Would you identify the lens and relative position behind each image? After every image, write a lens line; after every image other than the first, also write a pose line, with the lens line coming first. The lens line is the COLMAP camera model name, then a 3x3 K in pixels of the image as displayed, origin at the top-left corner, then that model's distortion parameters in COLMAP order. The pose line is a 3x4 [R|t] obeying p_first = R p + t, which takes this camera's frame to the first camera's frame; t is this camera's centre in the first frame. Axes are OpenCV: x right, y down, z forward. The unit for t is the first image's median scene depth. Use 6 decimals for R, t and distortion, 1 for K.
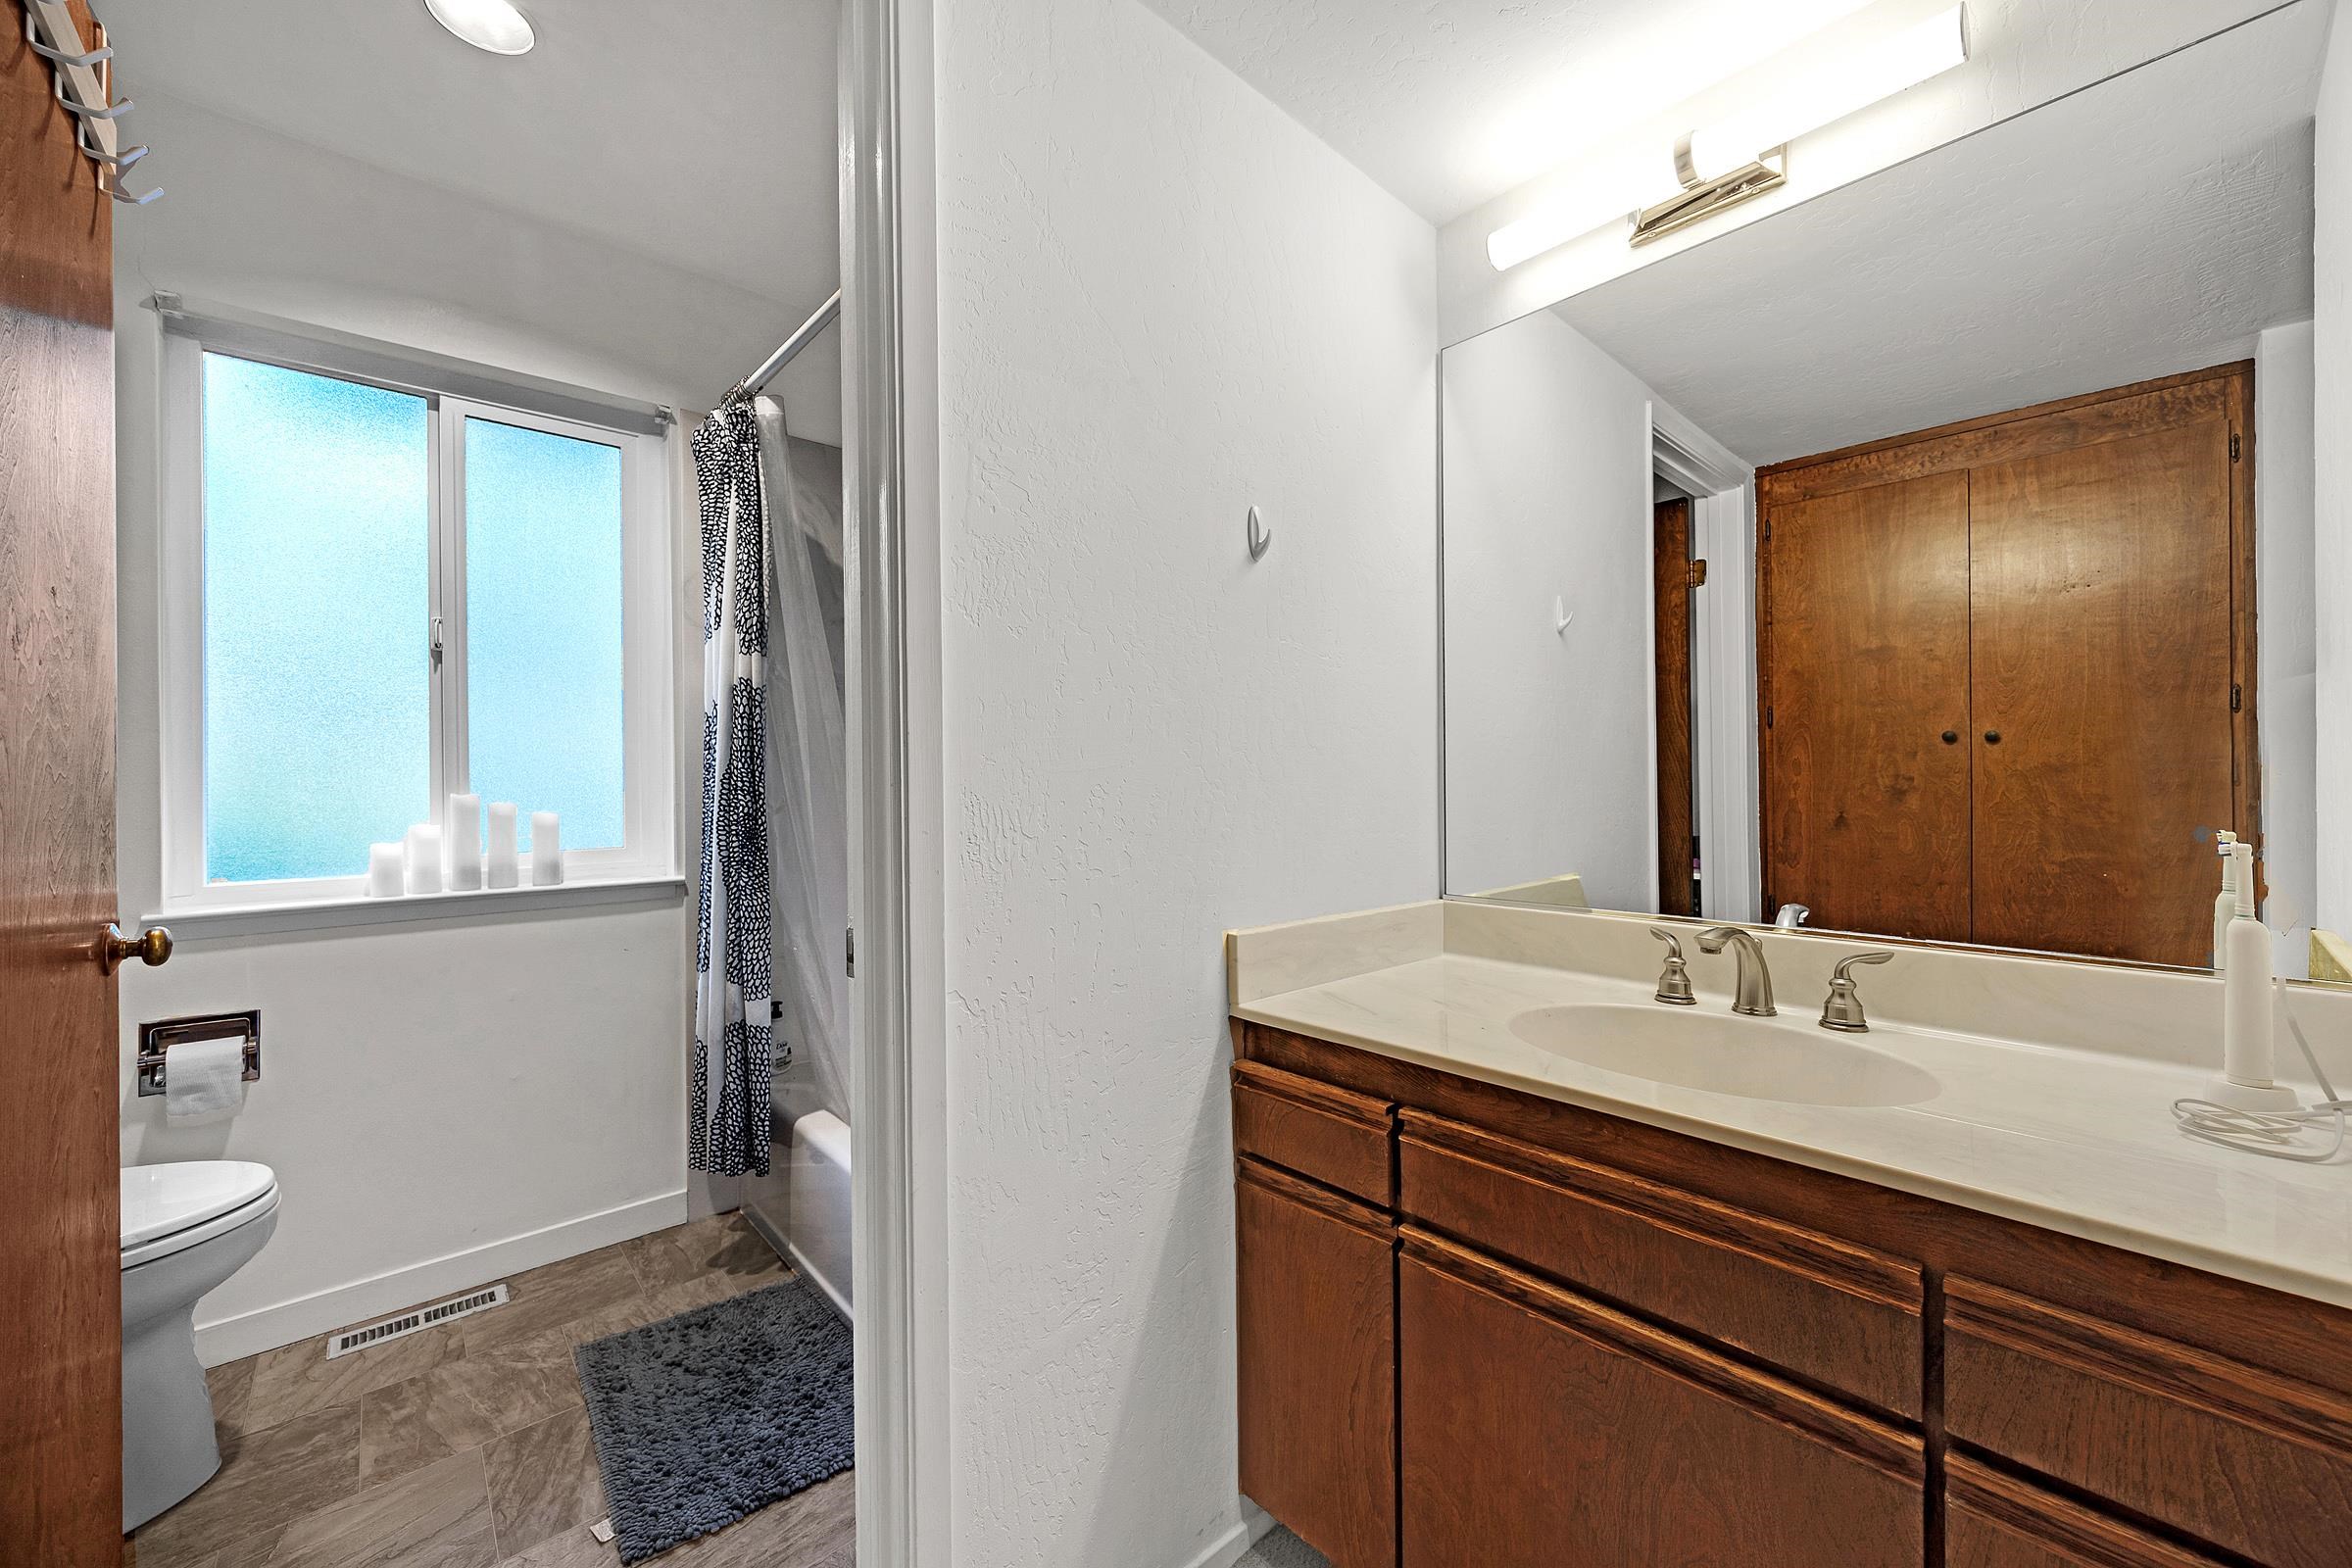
lens RADIAL K [[904.8, 0, 1175.2], [0, 904.8, 785.1], [0, 0, 1]] dist [0.002273, -0.000221]
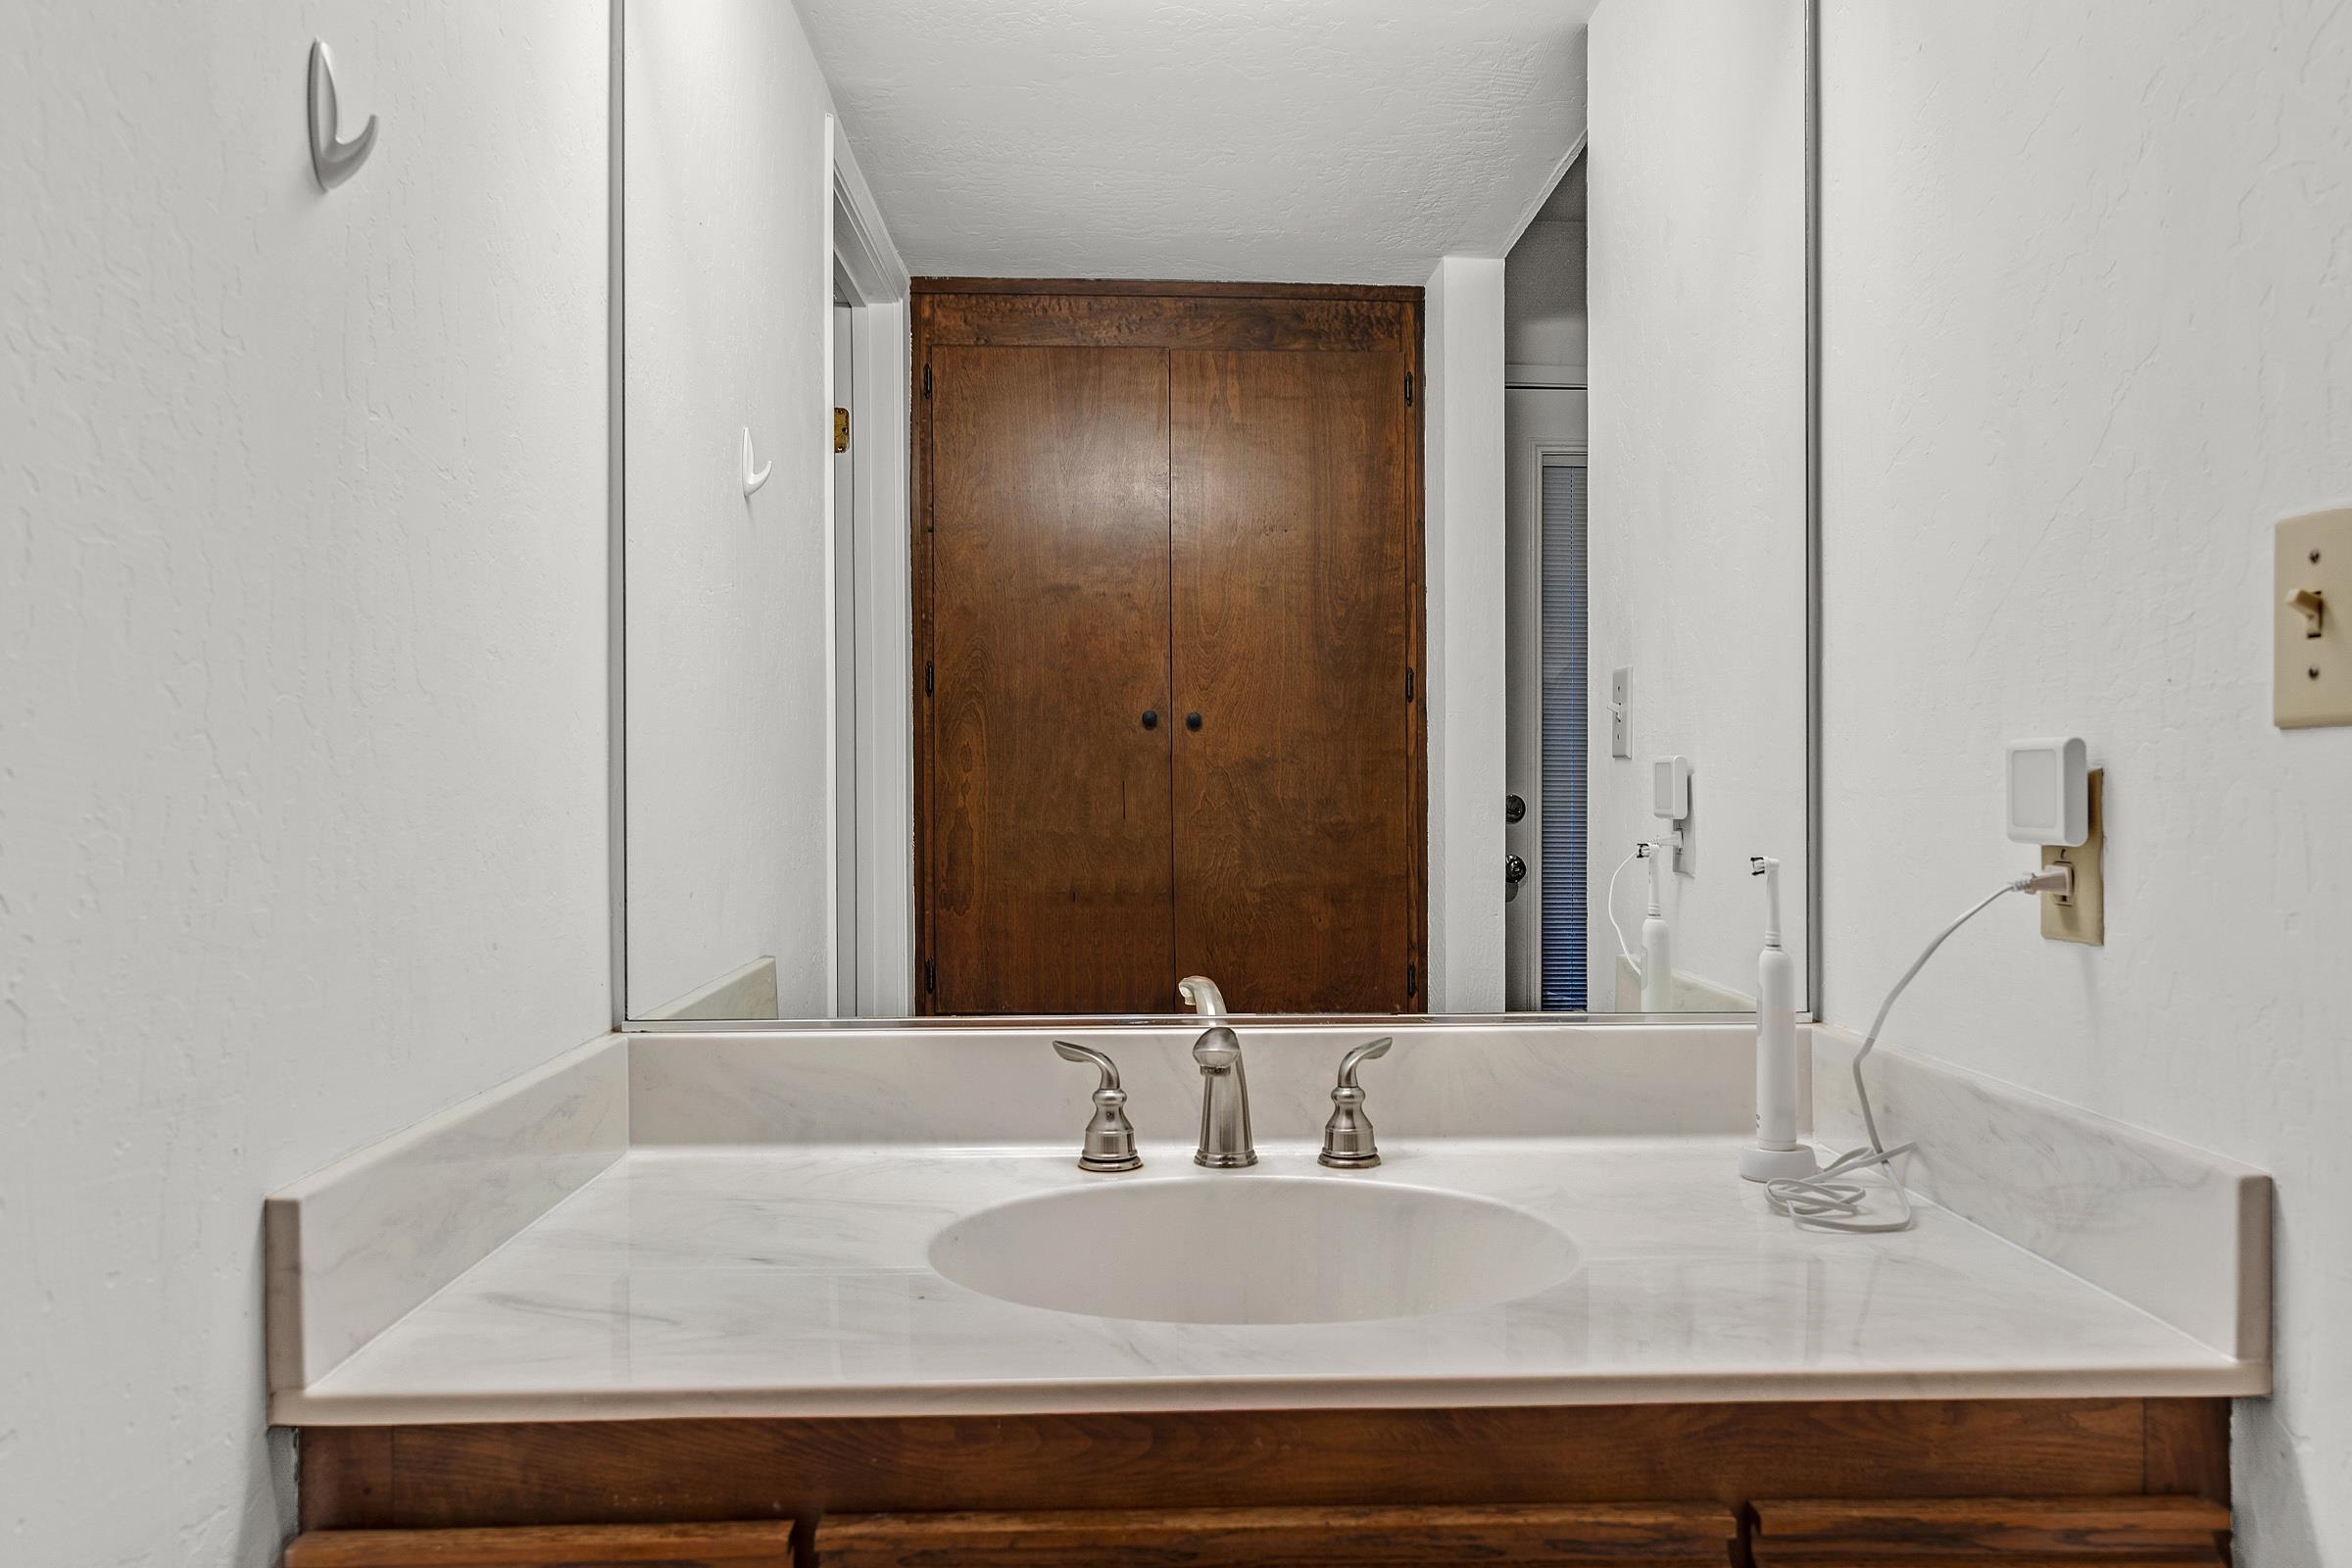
lens RADIAL K [[1624.0, 0, 1181.2], [0, 1624.0, 783.2], [0, 0, 1]] dist [-0.006168, 0.002188]
pose [[0.641976, 0.001970, 0.766722, -0.140846], [-0.001024, 0.999998, -0.001711, -0.000973], [-0.766724, 0.000313, 0.641977, 0.212078]]
